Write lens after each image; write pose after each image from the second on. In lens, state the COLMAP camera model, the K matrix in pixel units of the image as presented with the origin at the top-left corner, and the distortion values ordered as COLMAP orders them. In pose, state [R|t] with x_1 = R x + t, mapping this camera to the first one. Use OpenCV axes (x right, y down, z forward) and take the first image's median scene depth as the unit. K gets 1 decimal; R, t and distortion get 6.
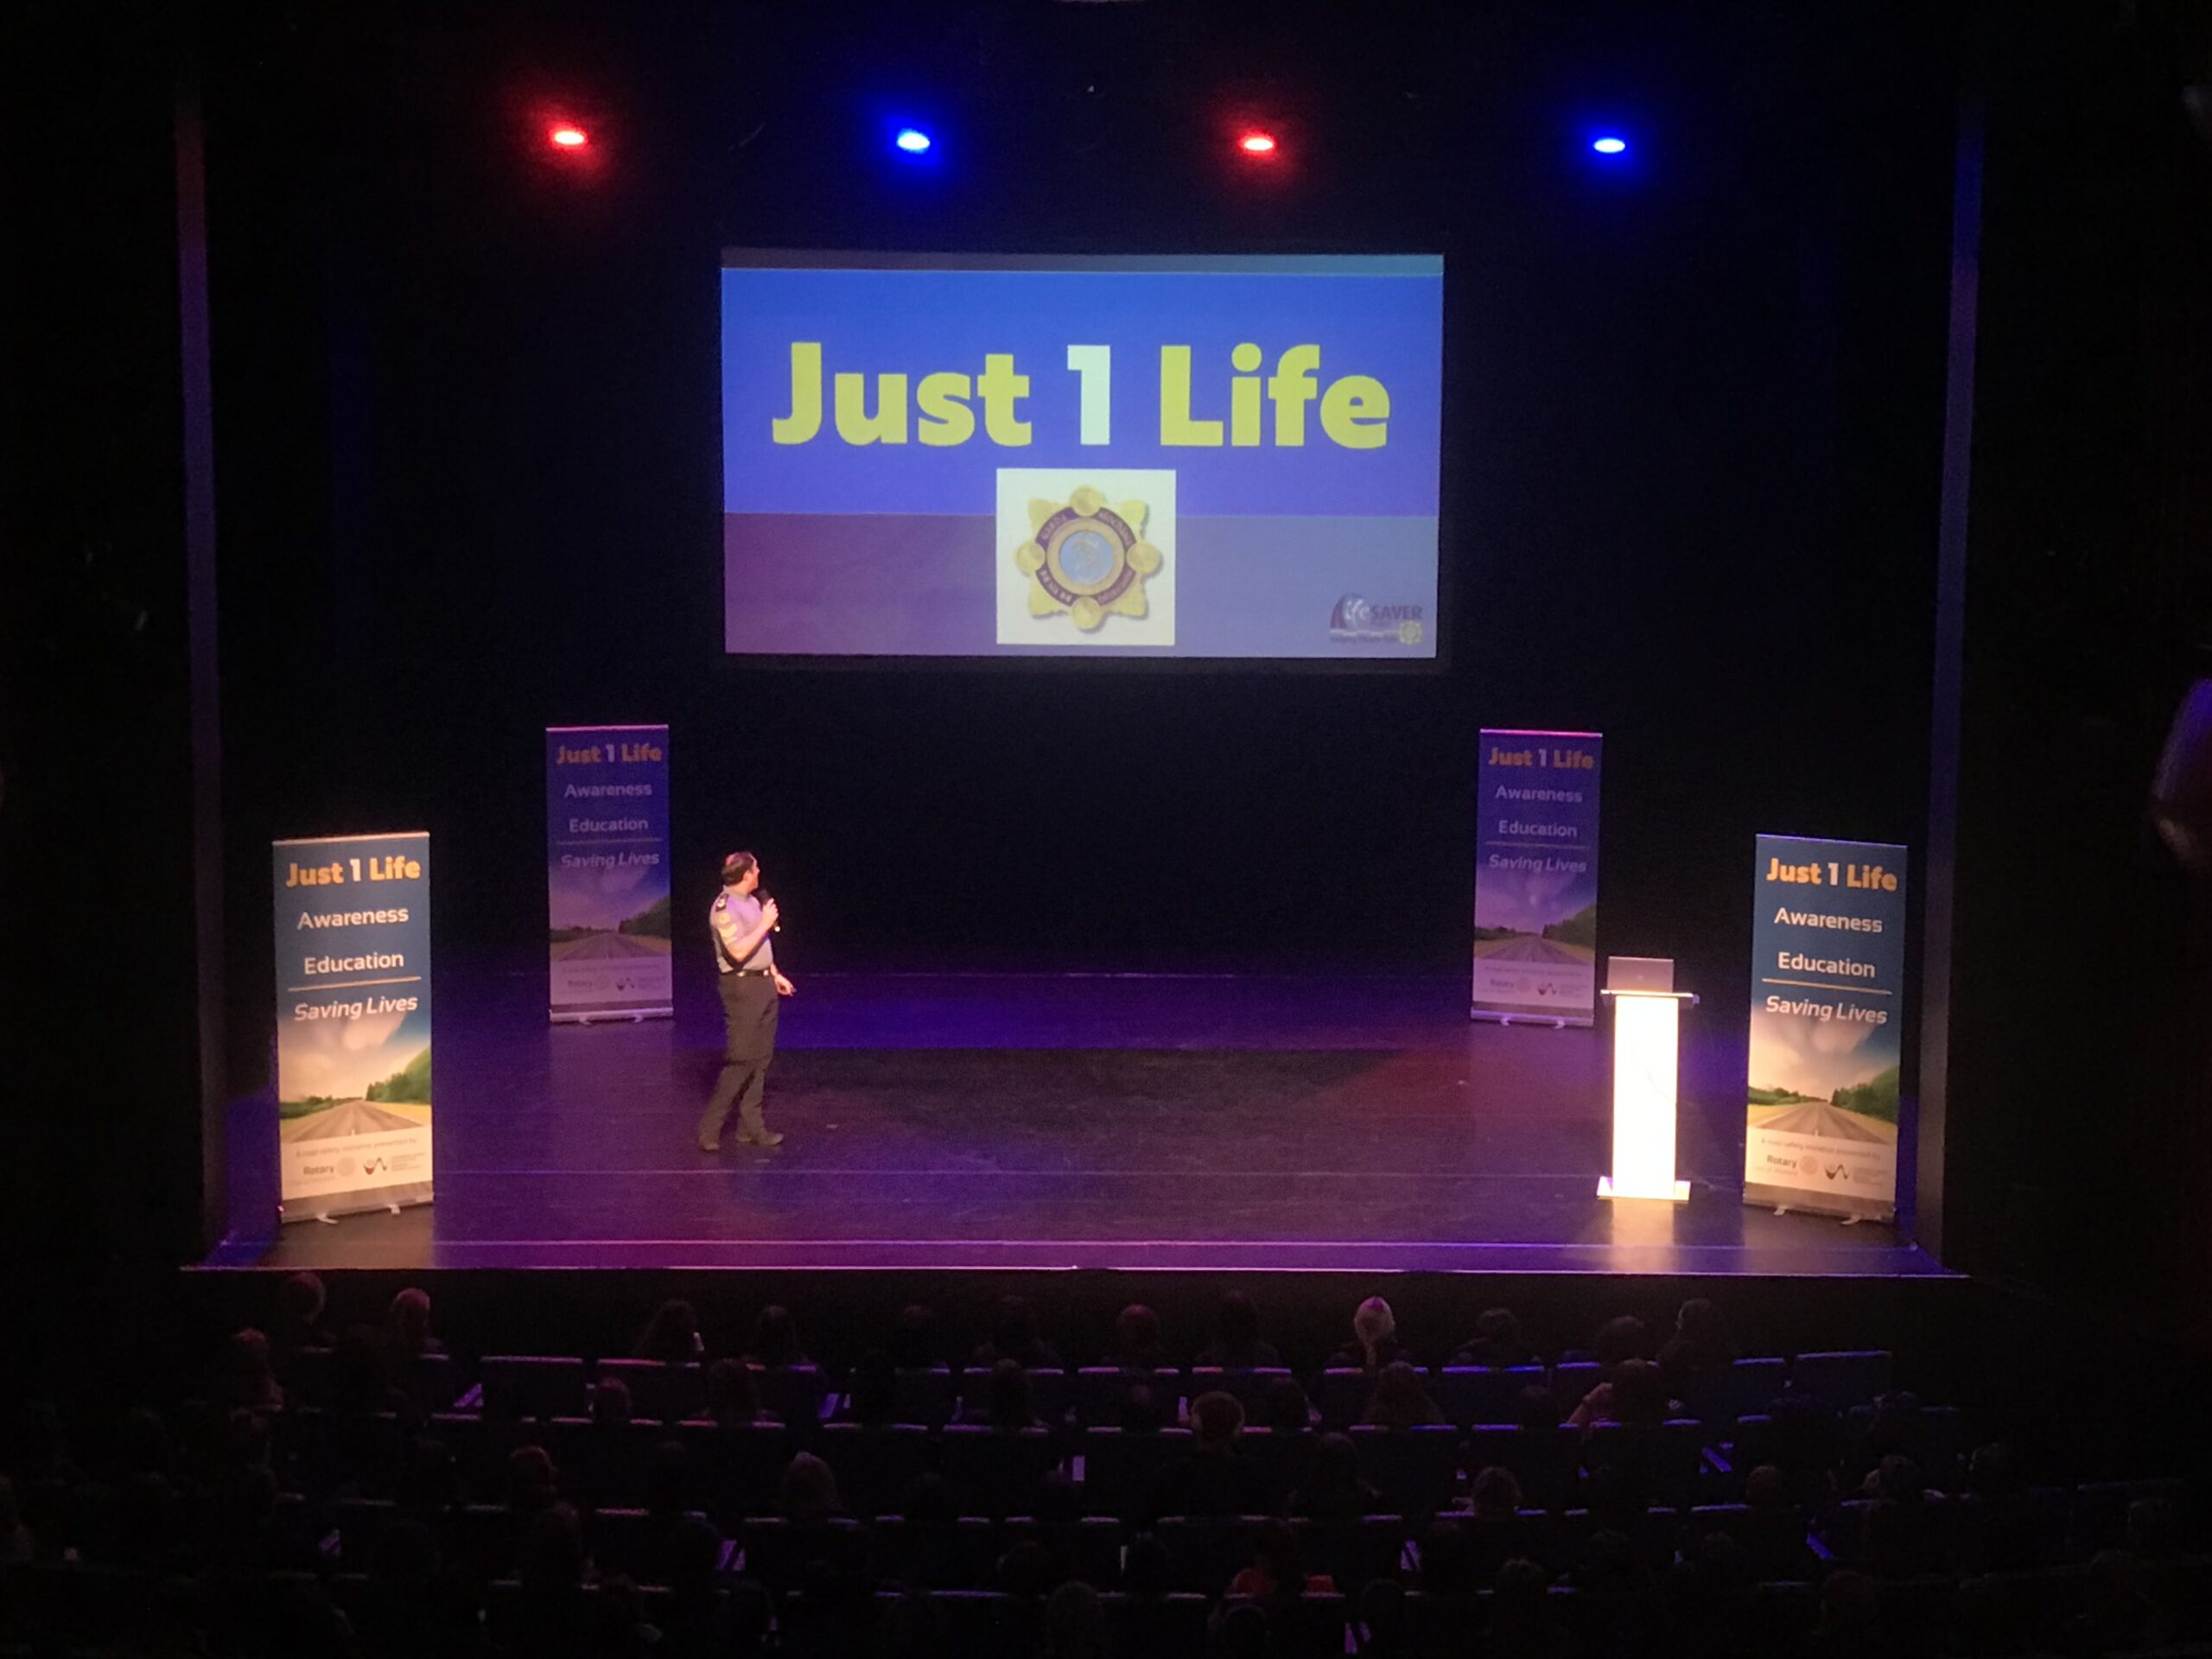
lens RADIAL K [[3571.8, 0, 1103.1], [0, 3571.8, 816.4], [0, 0, 1]] dist [0.067722, 0.000000]
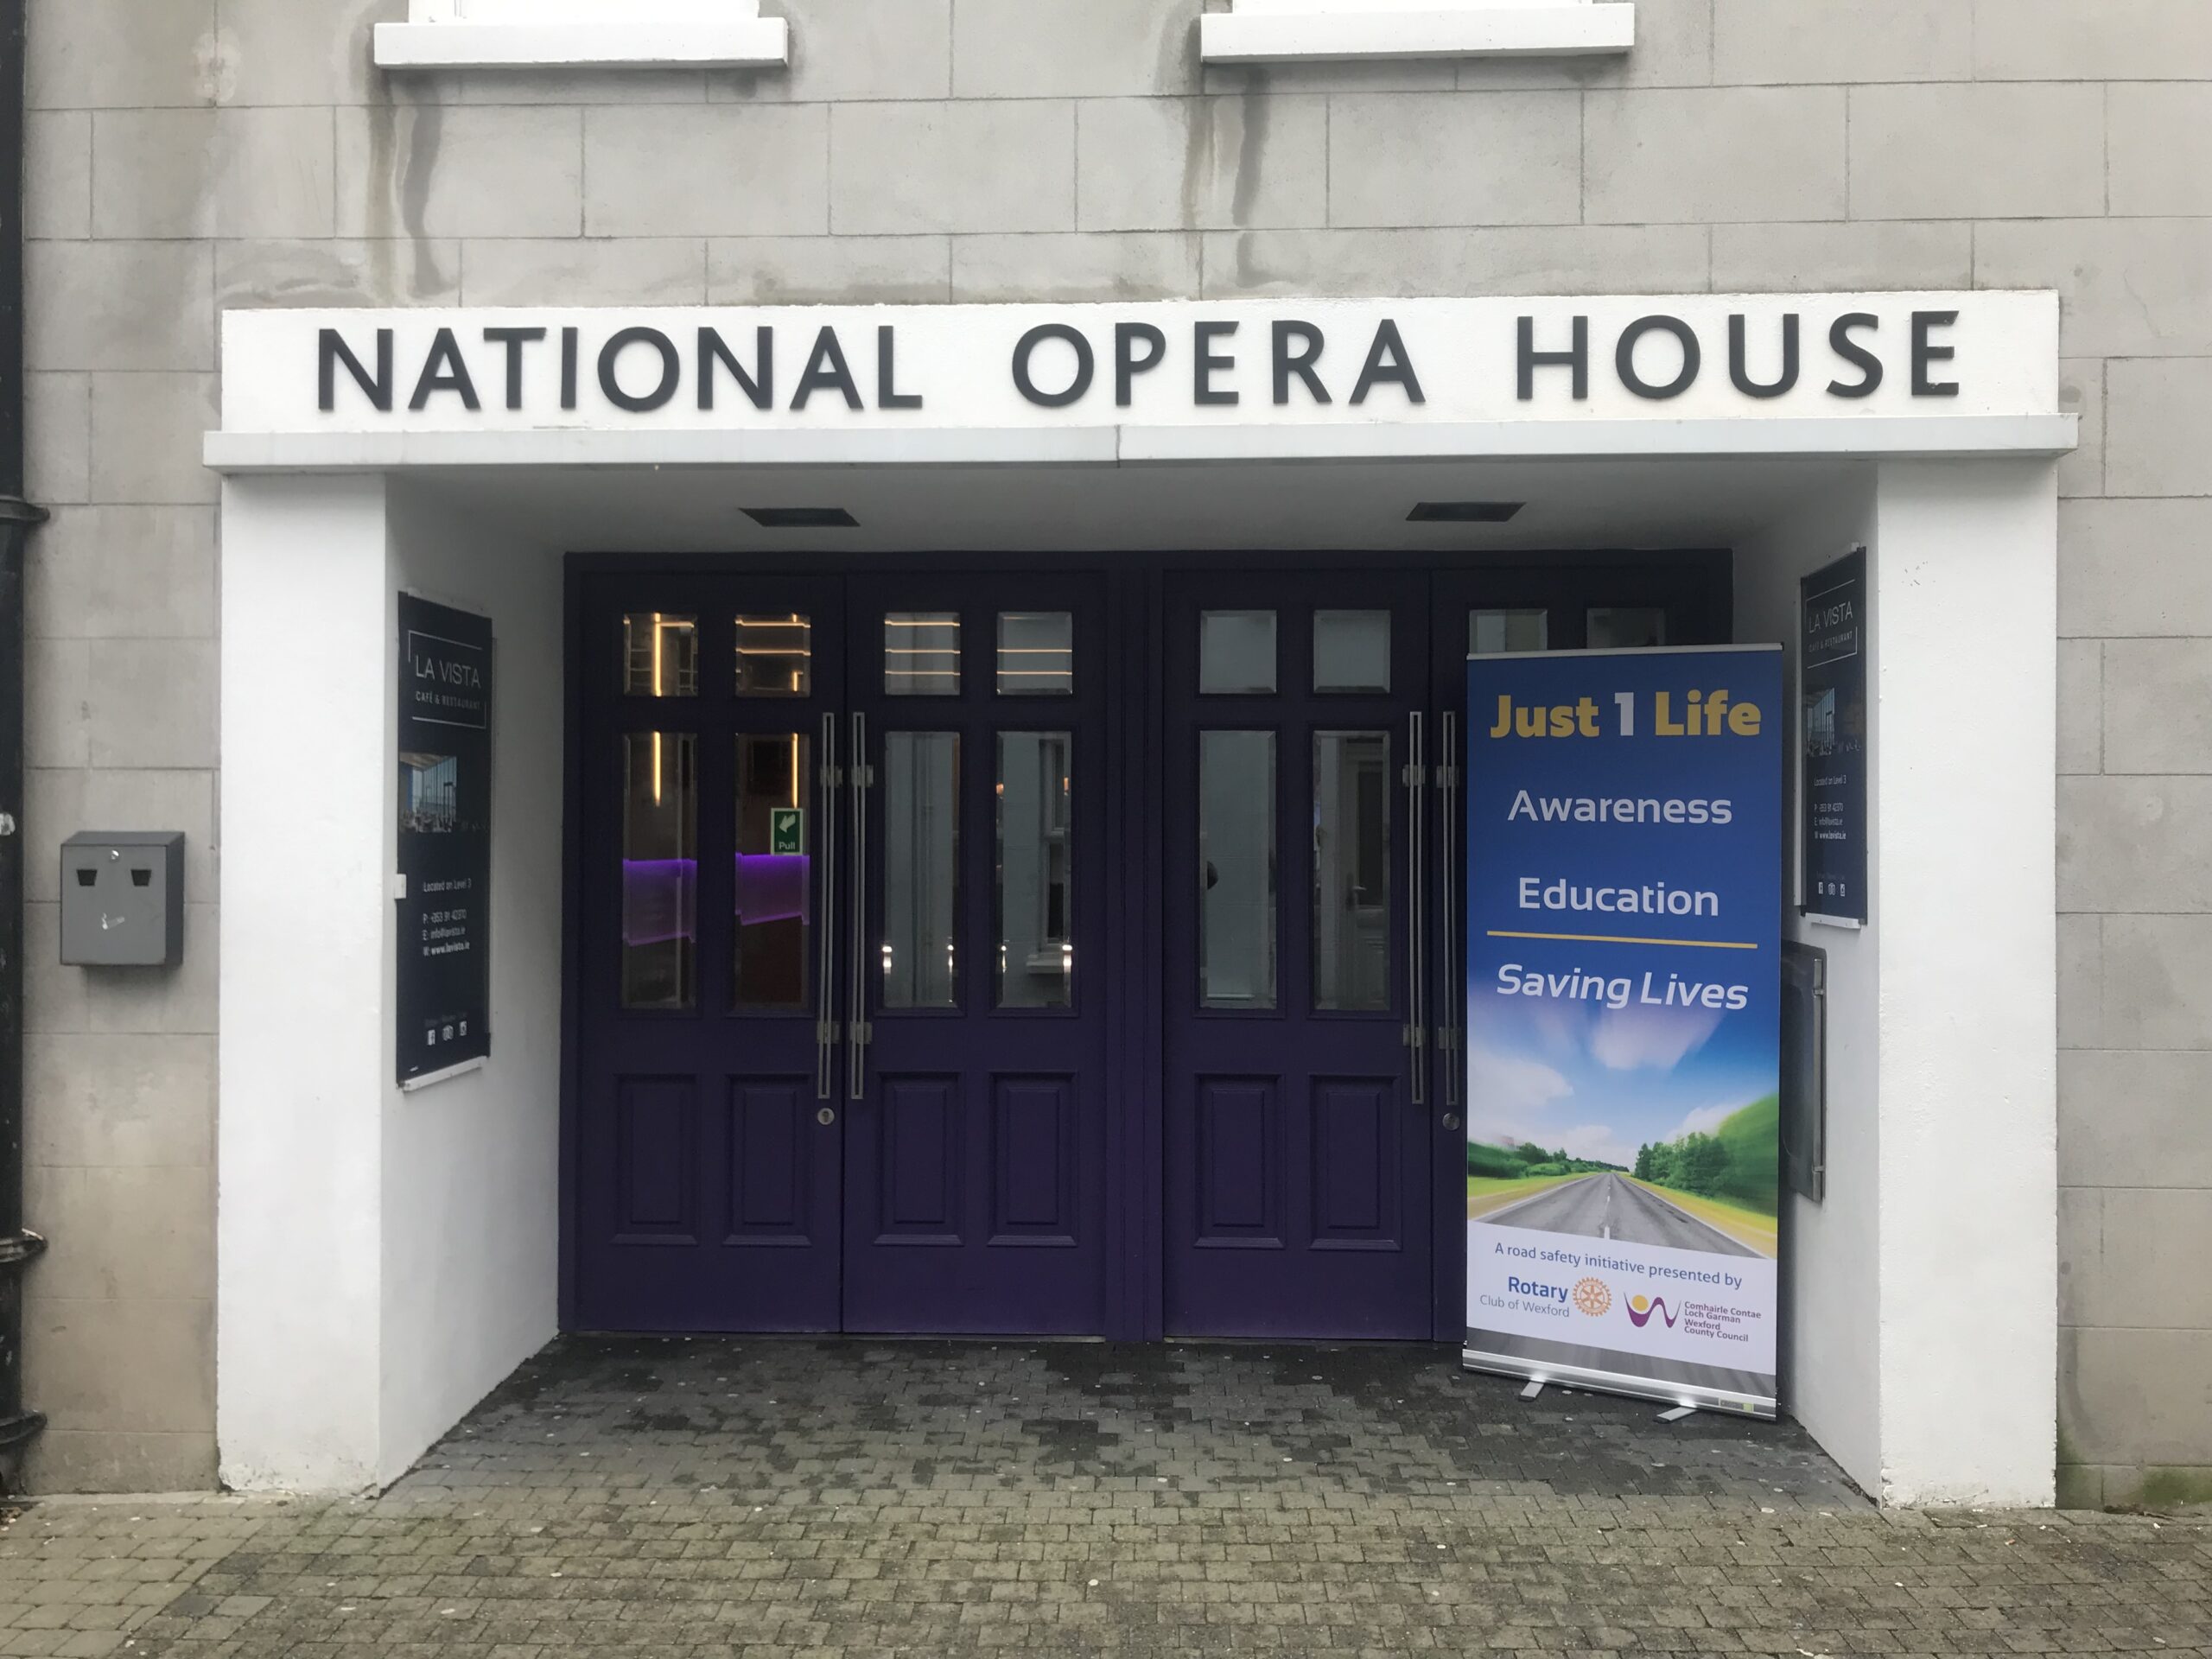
lens RADIAL K [[1806.4, 0, 1097.1], [0, 1806.4, 818.6], [0, 0, 1]] dist [0.015021, -0.000285]
pose [[0.678783, 0.008930, -0.734284, -0.038764], [-0.086511, 0.993935, -0.067885, 0.015369], [0.729225, 0.109602, 0.675439, 1.033283]]
